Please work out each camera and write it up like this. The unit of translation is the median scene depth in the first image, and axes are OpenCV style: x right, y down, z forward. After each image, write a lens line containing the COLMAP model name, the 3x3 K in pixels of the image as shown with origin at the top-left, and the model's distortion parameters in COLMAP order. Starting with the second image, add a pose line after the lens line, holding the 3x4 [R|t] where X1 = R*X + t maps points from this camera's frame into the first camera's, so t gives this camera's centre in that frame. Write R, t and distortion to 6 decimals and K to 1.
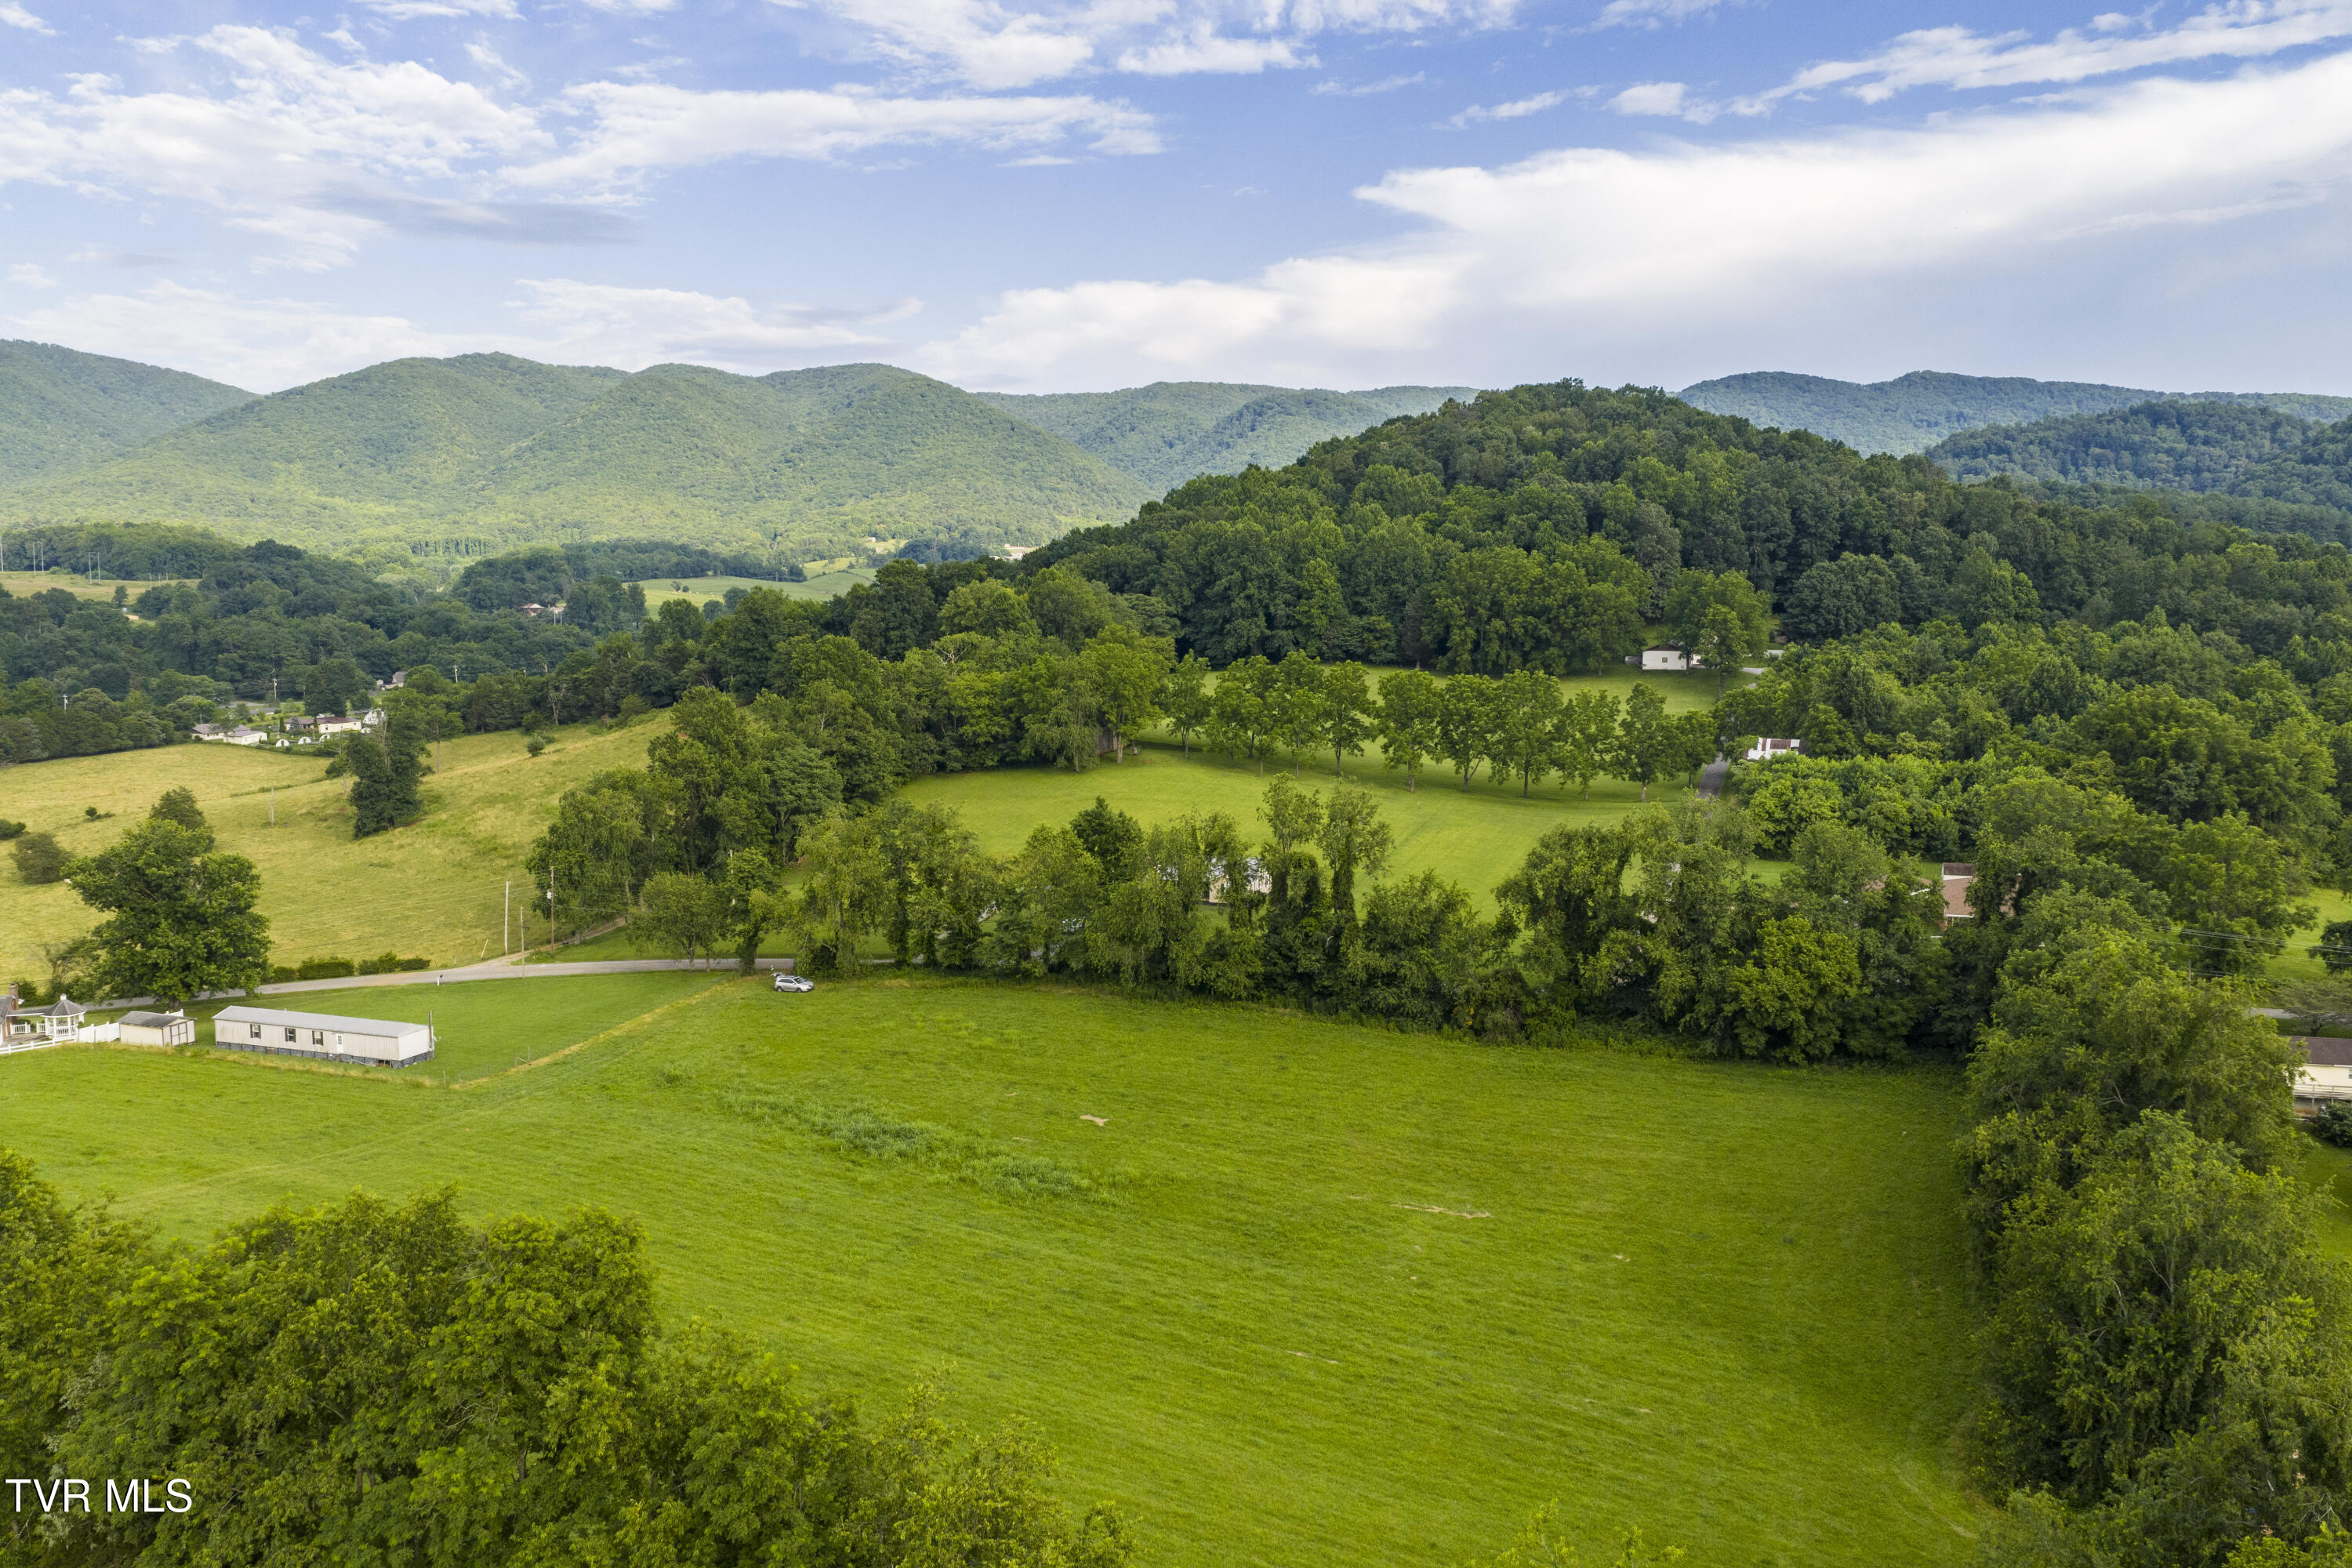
lens RADIAL K [[1944.4, 0, 1174.8], [0, 1944.4, 788.3], [0, 0, 1]] dist [0.014590, -0.023479]
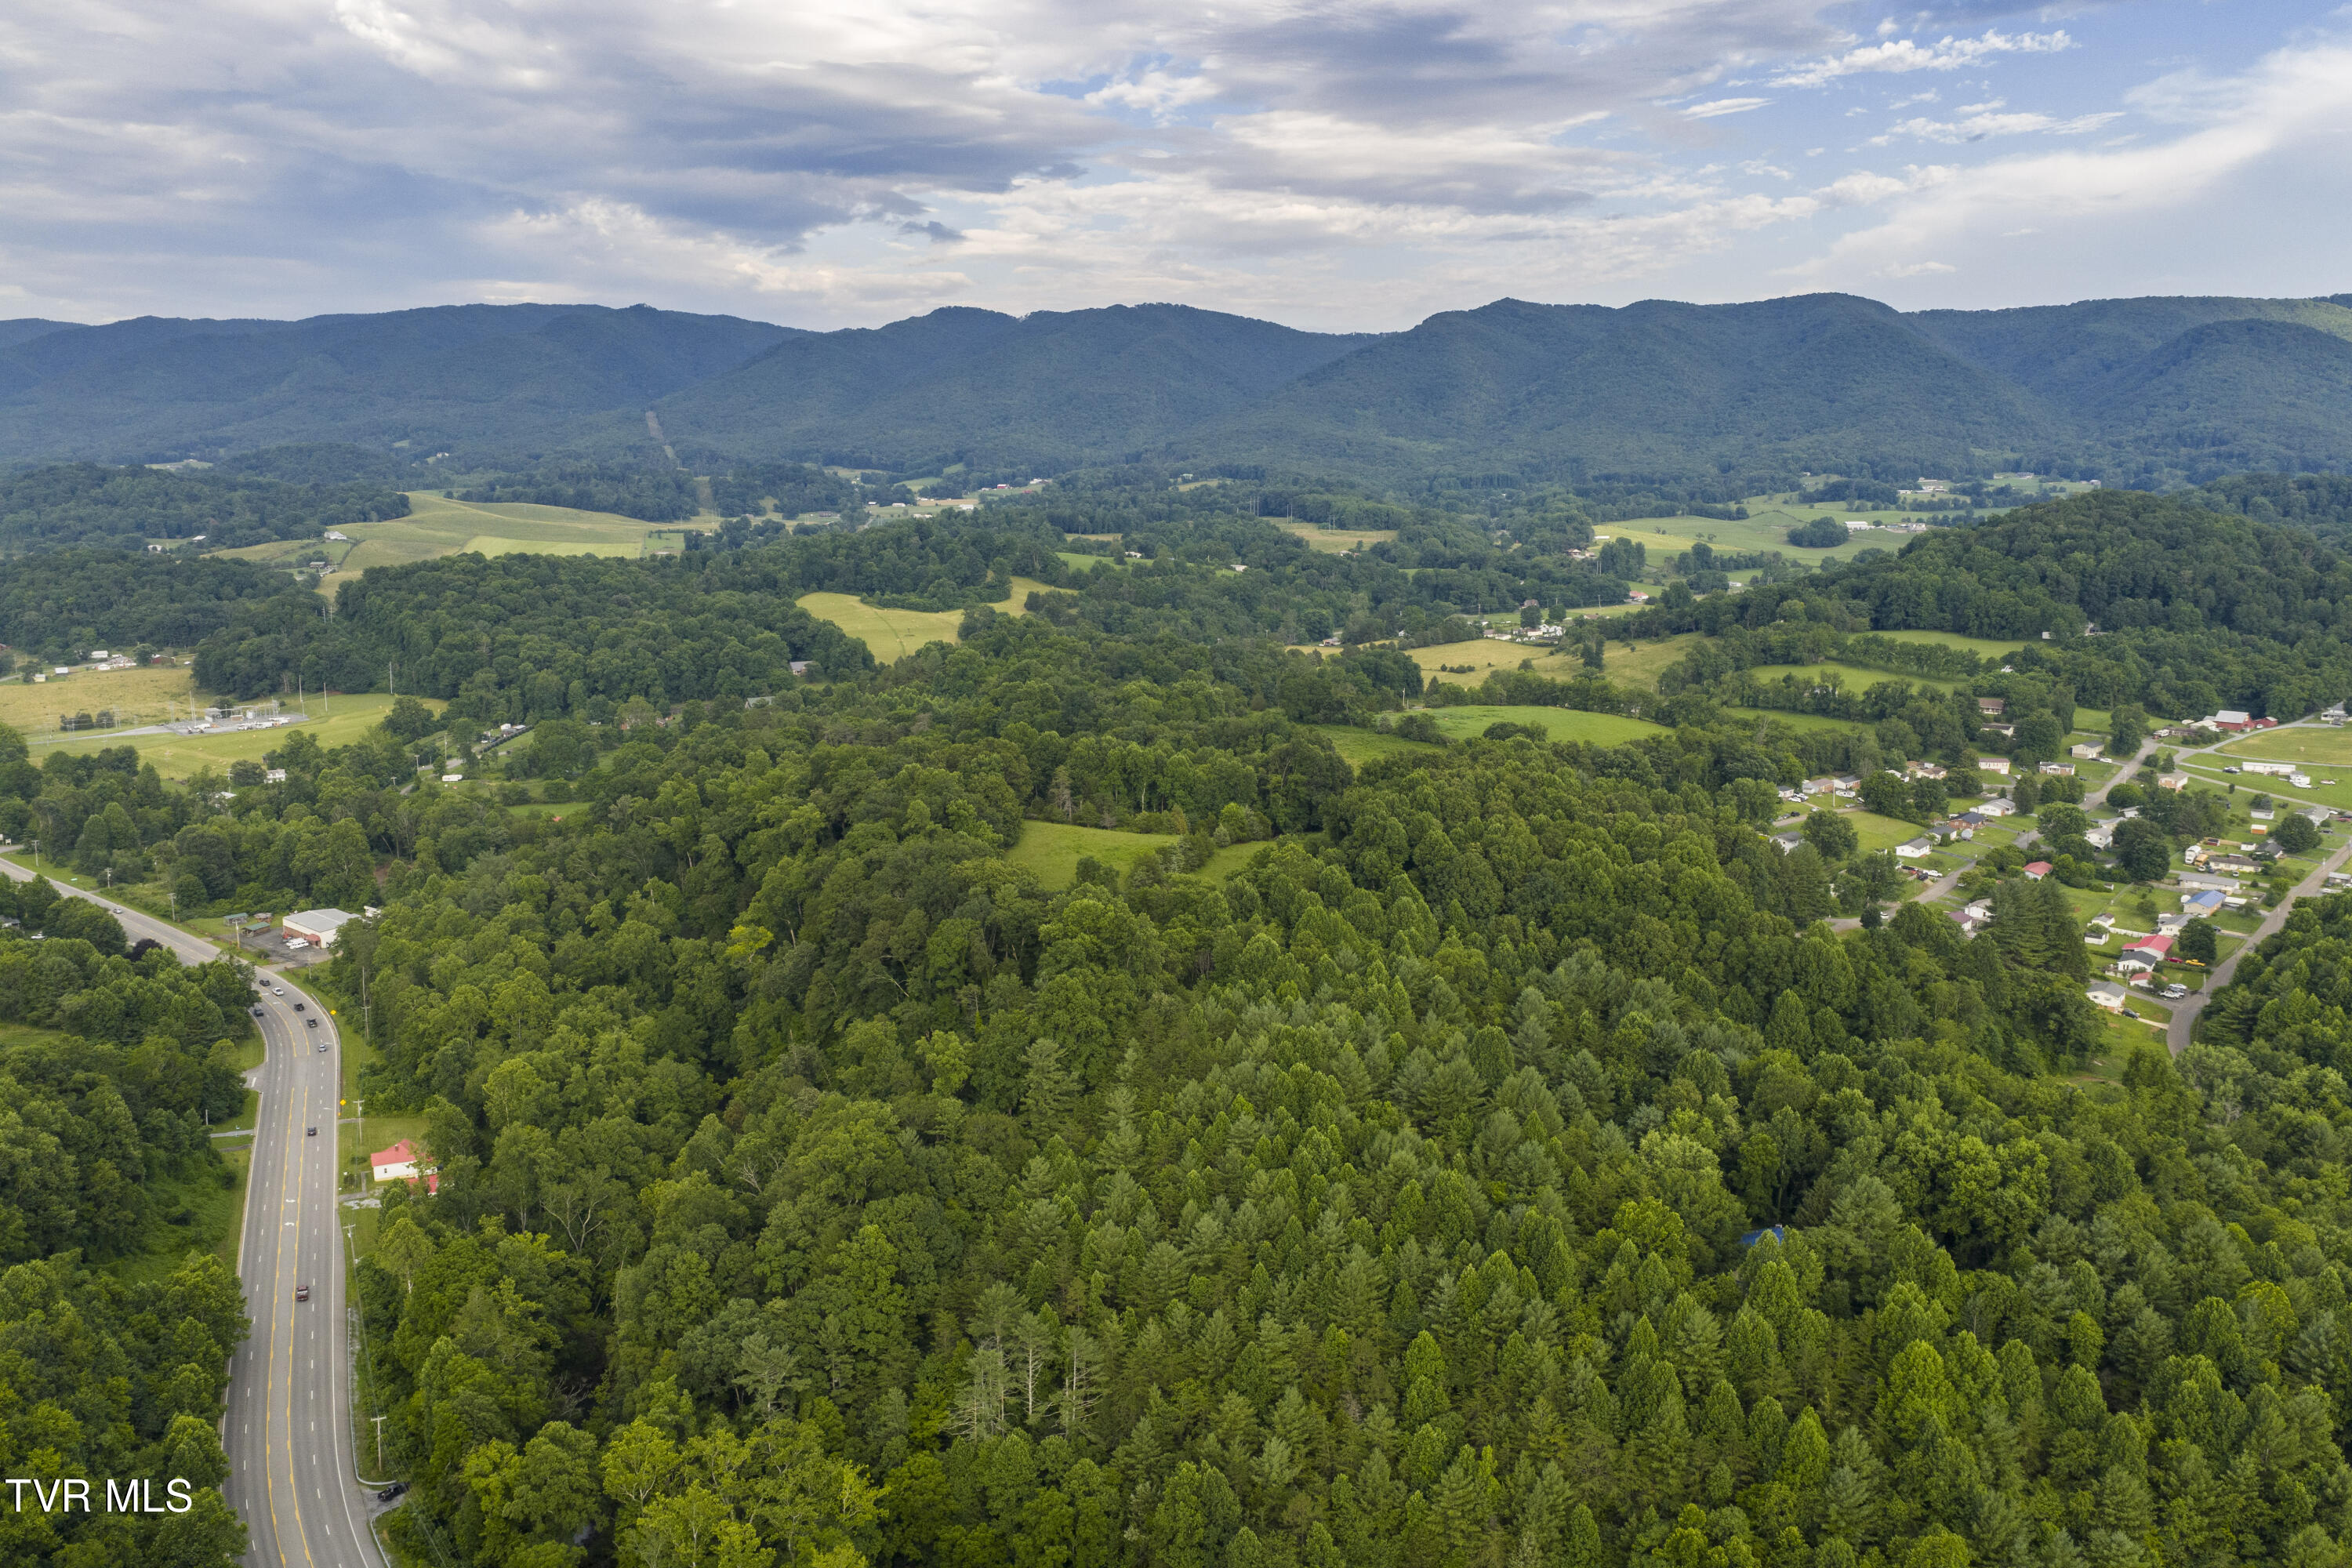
lens RADIAL K [[1944.4, 0, 1181.7], [0, 1944.4, 786.4], [0, 0, 1]] dist [0.014590, -0.023479]
pose [[0.890676, 0.076194, -0.448208, 0.384544], [-0.048441, 0.996149, 0.073080, 0.004294], [0.452051, -0.043379, 0.890937, -1.881962]]
